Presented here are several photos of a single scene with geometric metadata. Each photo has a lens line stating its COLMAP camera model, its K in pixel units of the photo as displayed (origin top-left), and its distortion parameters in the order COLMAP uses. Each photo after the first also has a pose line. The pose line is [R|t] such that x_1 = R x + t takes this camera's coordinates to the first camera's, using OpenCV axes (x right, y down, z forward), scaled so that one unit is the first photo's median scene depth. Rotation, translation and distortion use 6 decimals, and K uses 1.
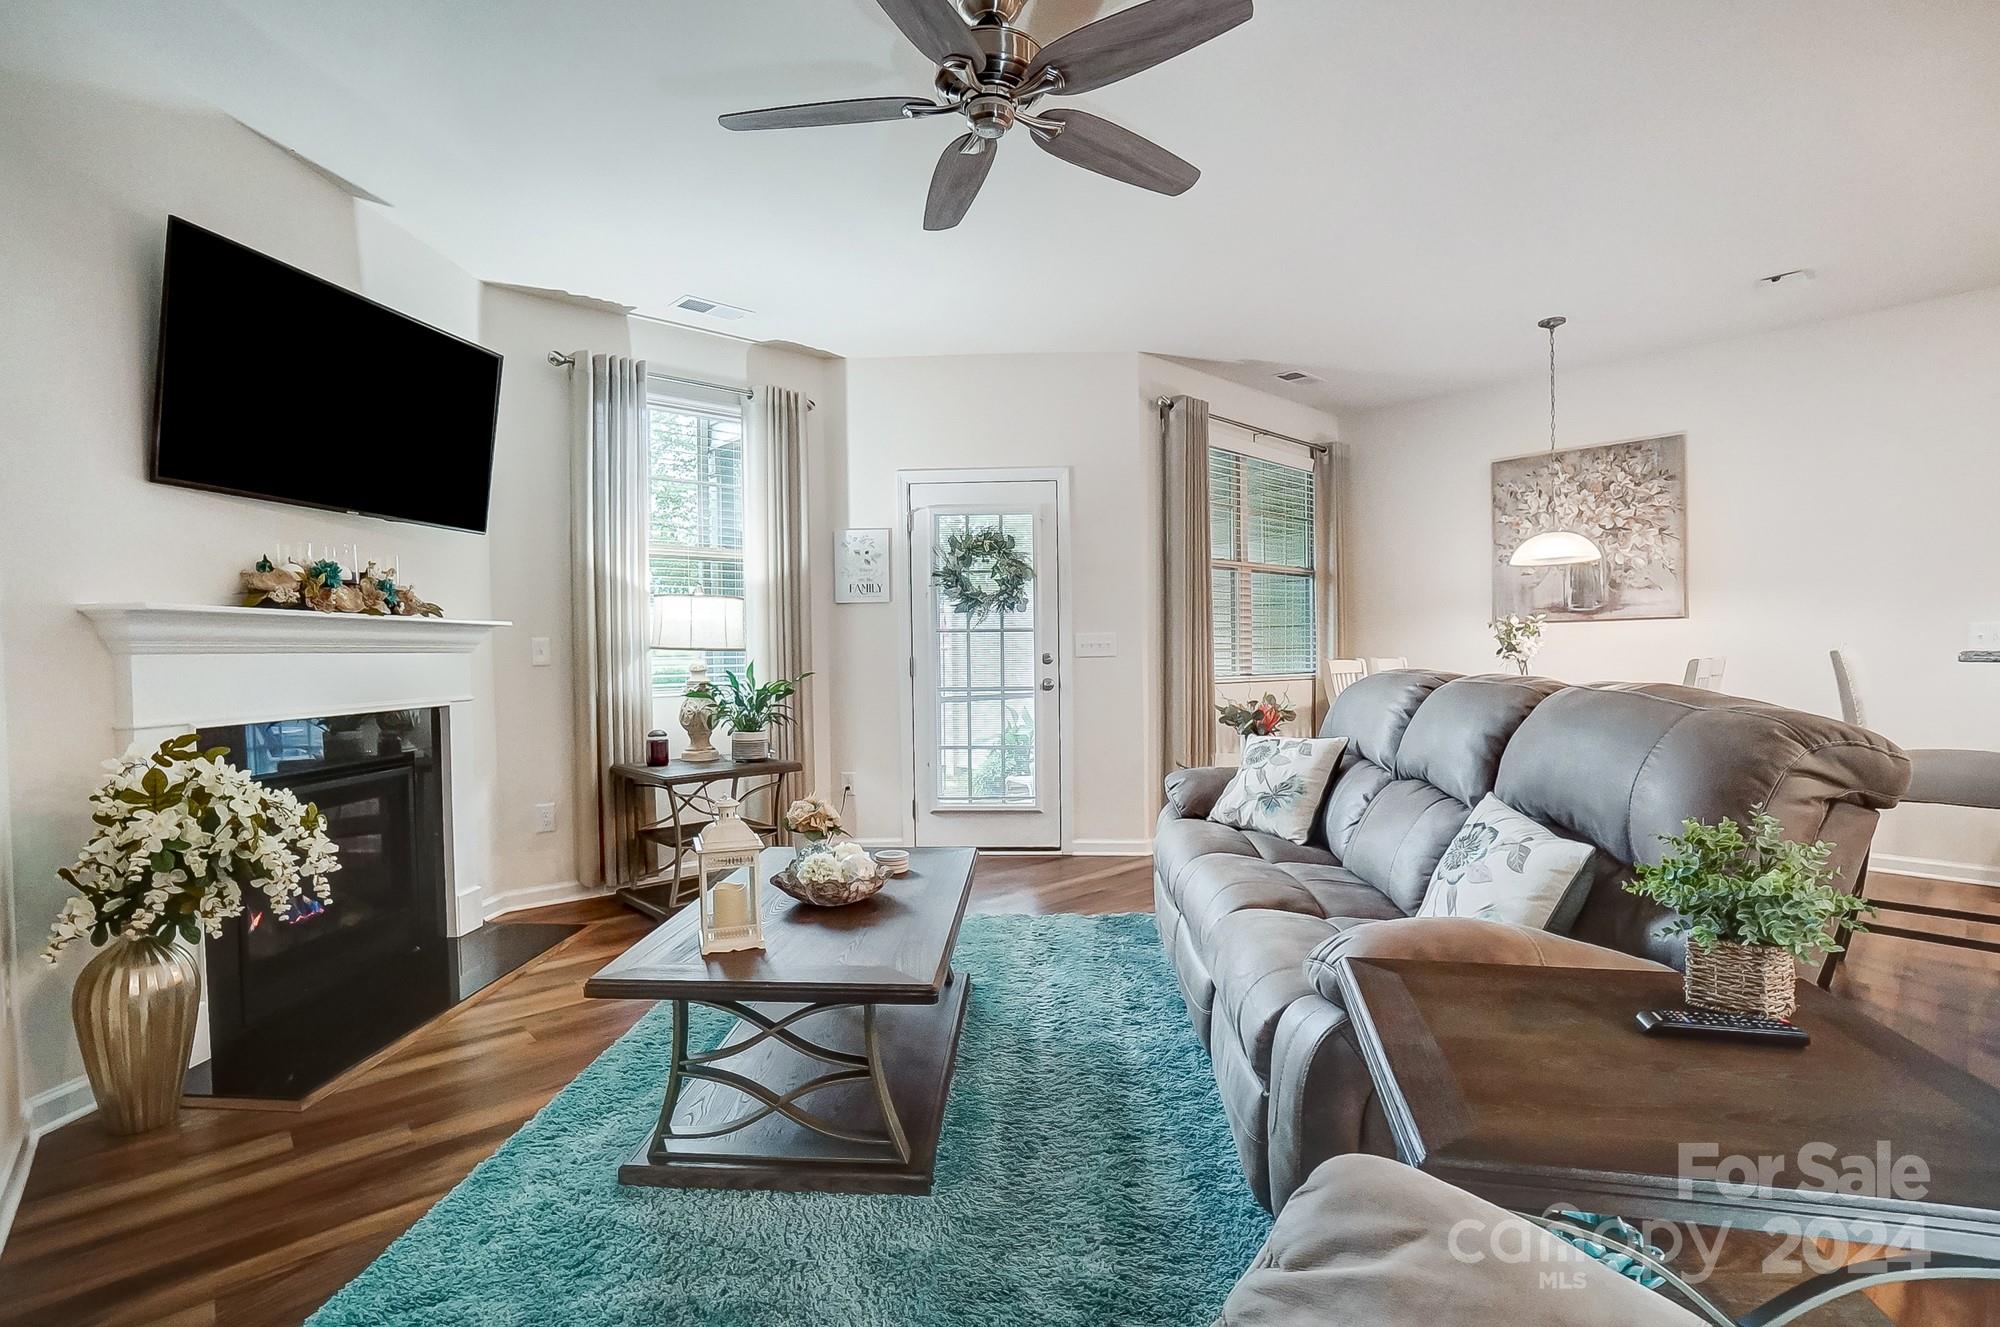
lens RADIAL K [[938.0, 0, 1012.4], [0, 938.0, 668.3], [0, 0, 1]] dist [-0.022140, 0.000149]
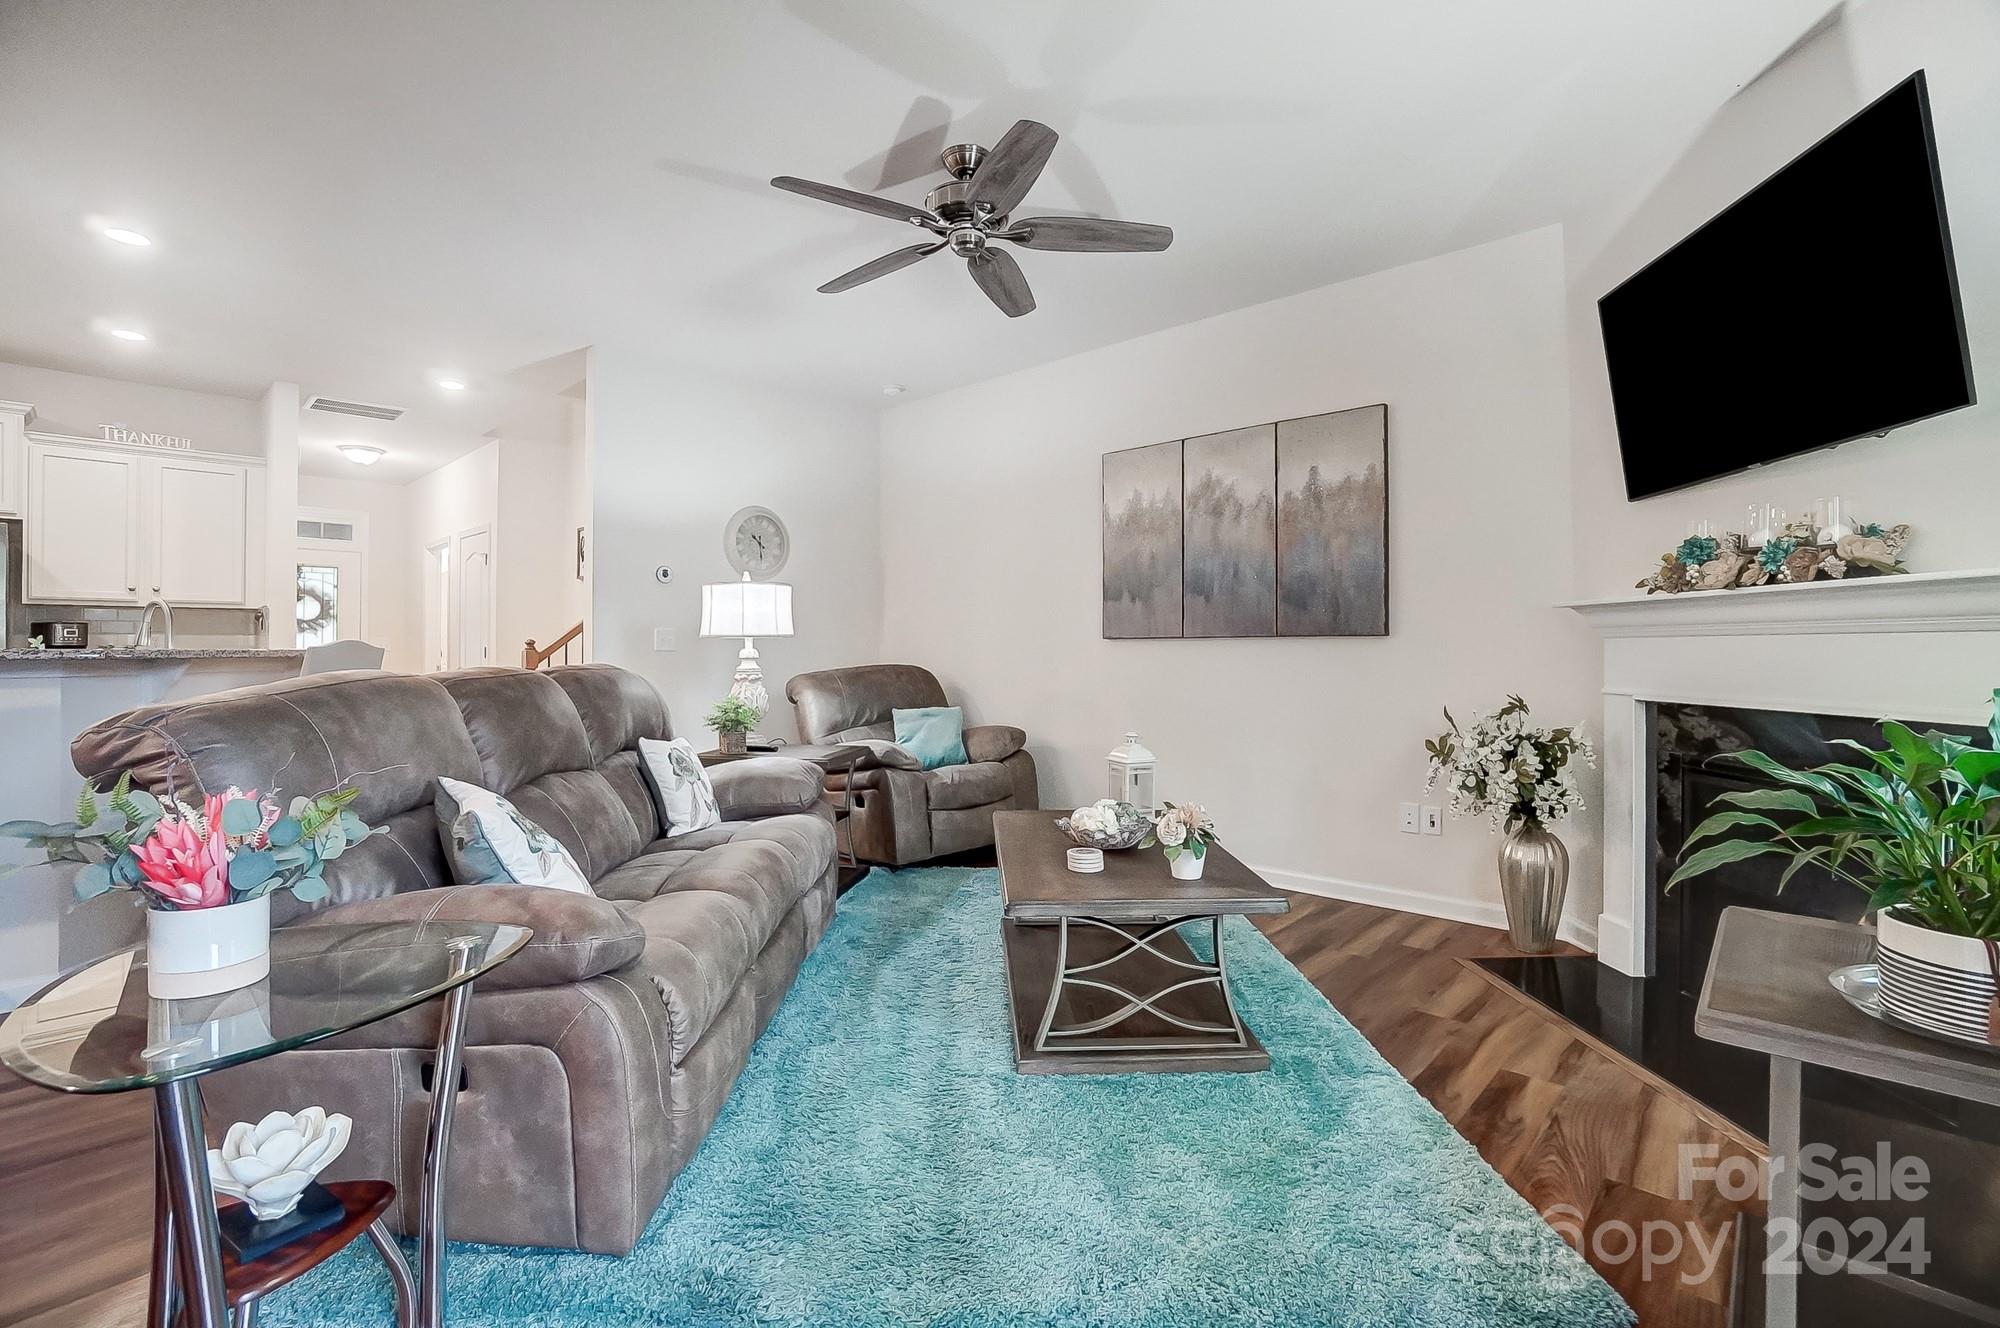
lens RADIAL K [[902.8, 0, 988.1], [0, 902.8, 631.5], [0, 0, 1]] dist [-0.053960, 0.019559]
pose [[-0.998516, 0.008954, -0.053719, 0.010416], [0.008652, 0.999945, 0.005852, -0.018197], [0.053768, 0.005378, -0.998539, 1.030096]]
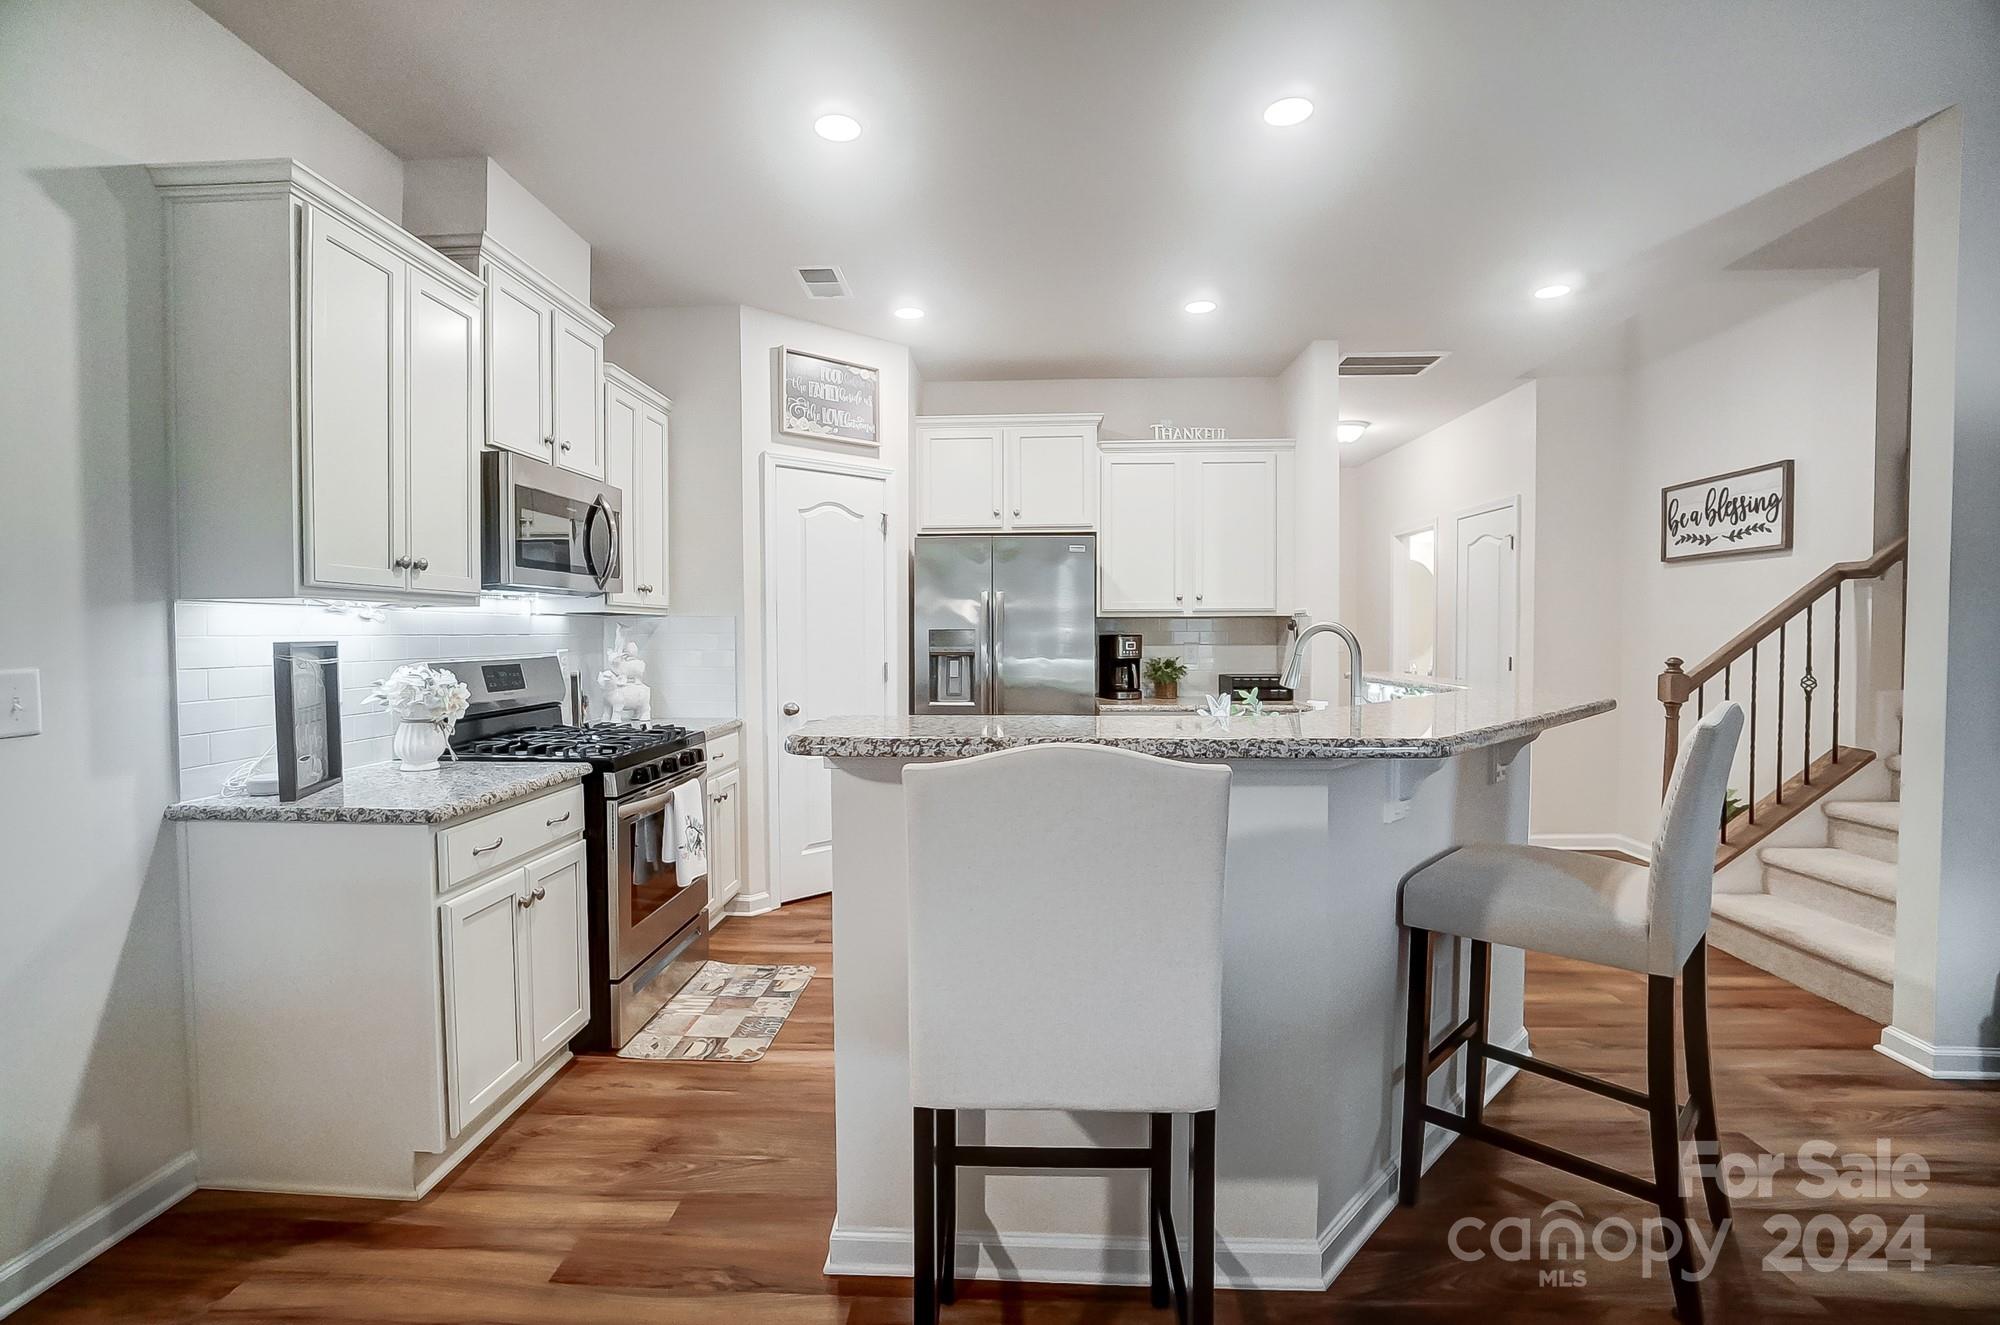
lens RADIAL K [[883.0, 0, 984.9], [0, 883.0, 658.3], [0, 0, 1]] dist [-0.068647, 0.026507]
pose [[-0.697672, -0.009336, 0.716356, 0.402642], [0.026675, 0.998883, 0.038997, -0.047211], [-0.715920, 0.046316, -0.696644, 0.785822]]
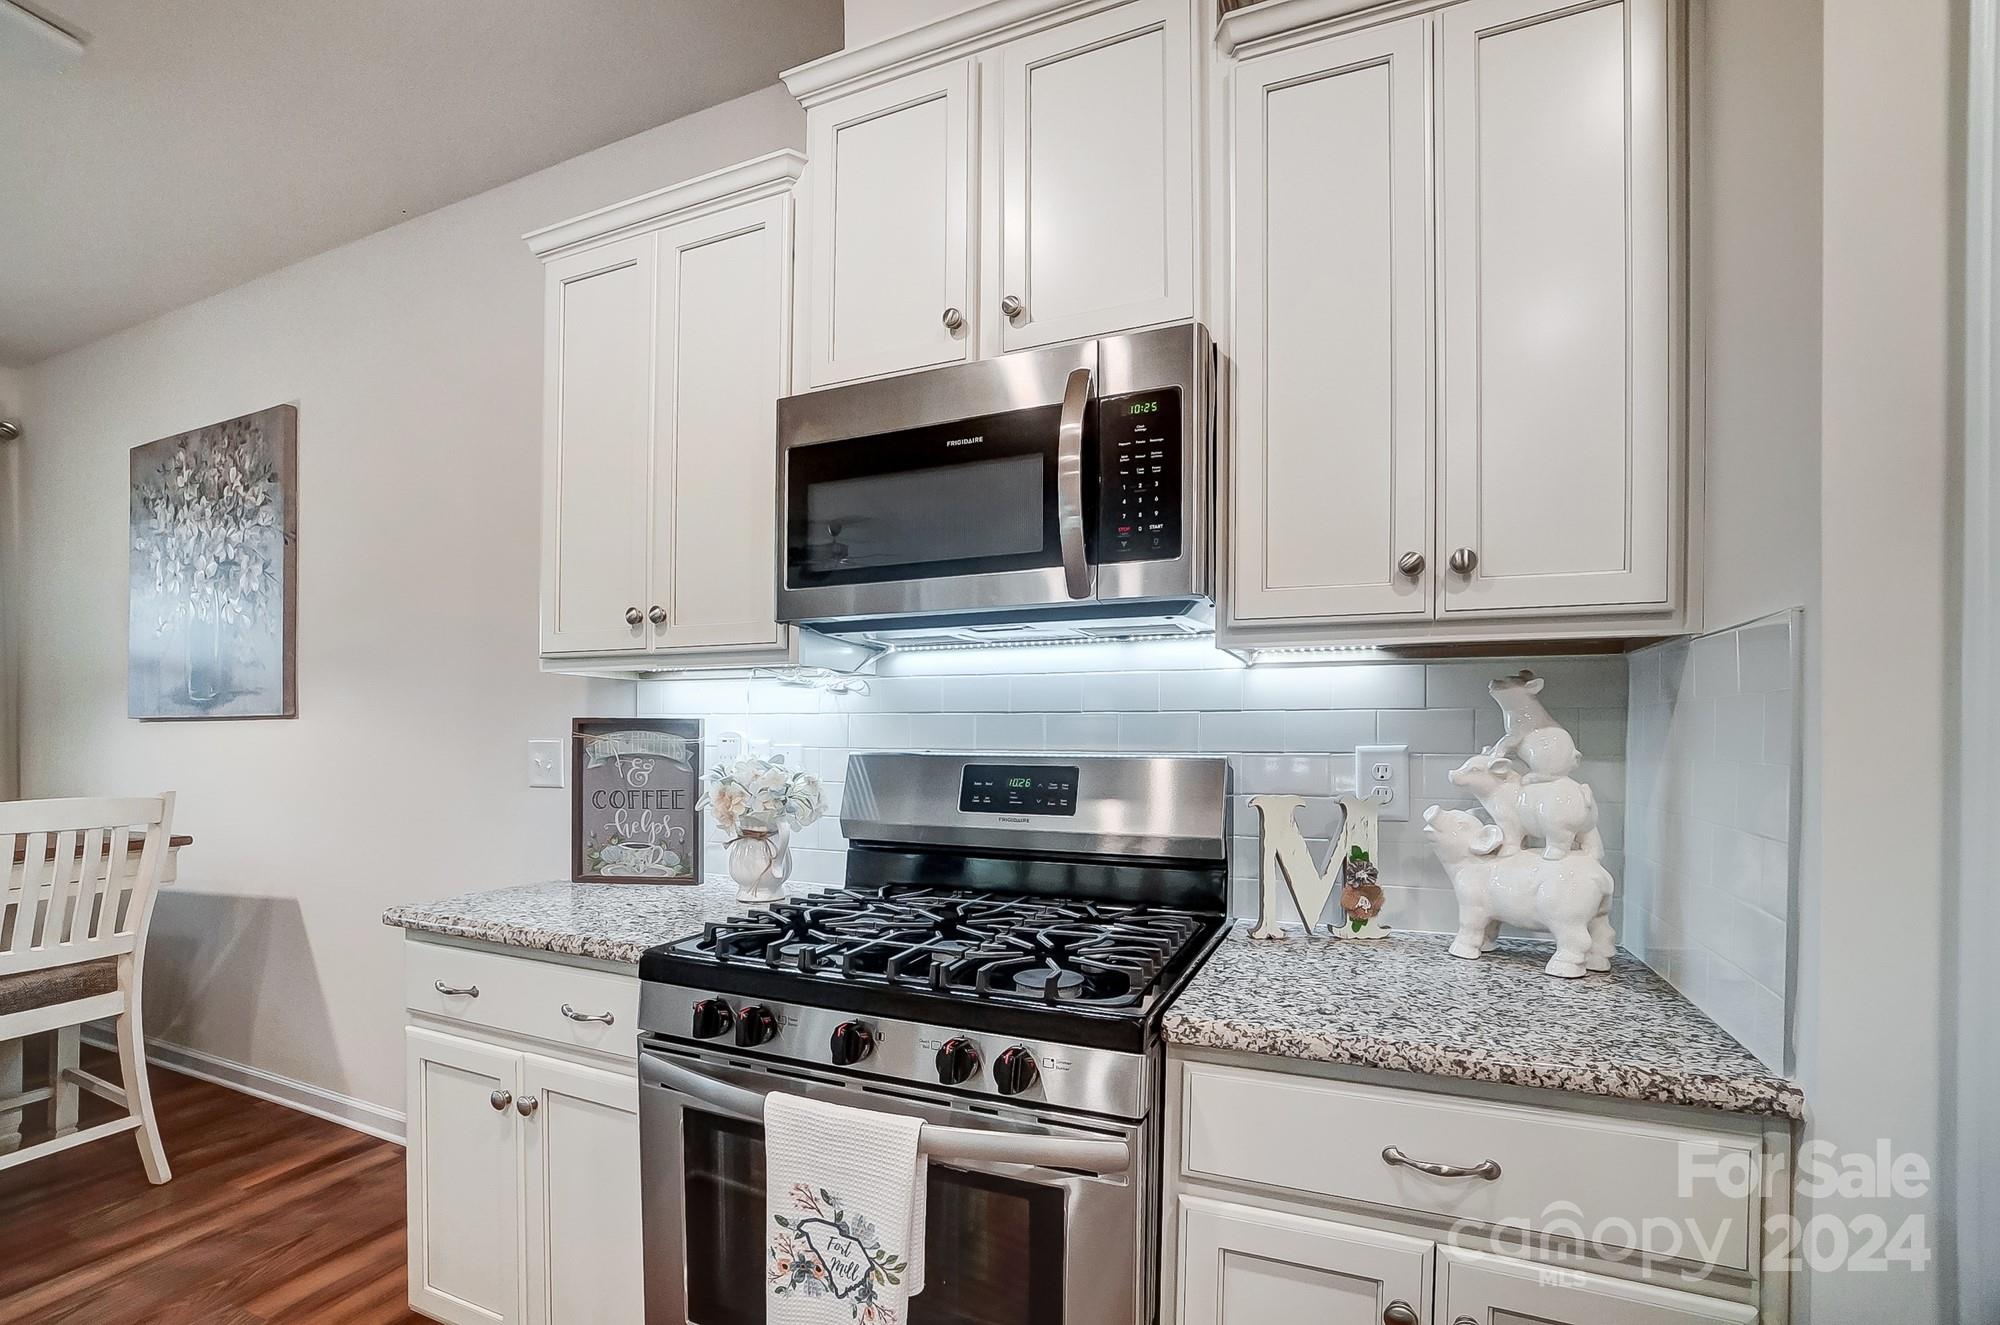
lens RADIAL K [[944.2, 0, 960.0], [0, 944.2, 737.2], [0, 0, 1]] dist [-0.060984, 0.024676]
pose [[0.928710, 0.018315, 0.370354, 0.897109], [-0.008878, 0.999591, -0.027169, -0.030248], [-0.370701, 0.021944, 0.928493, 0.306388]]
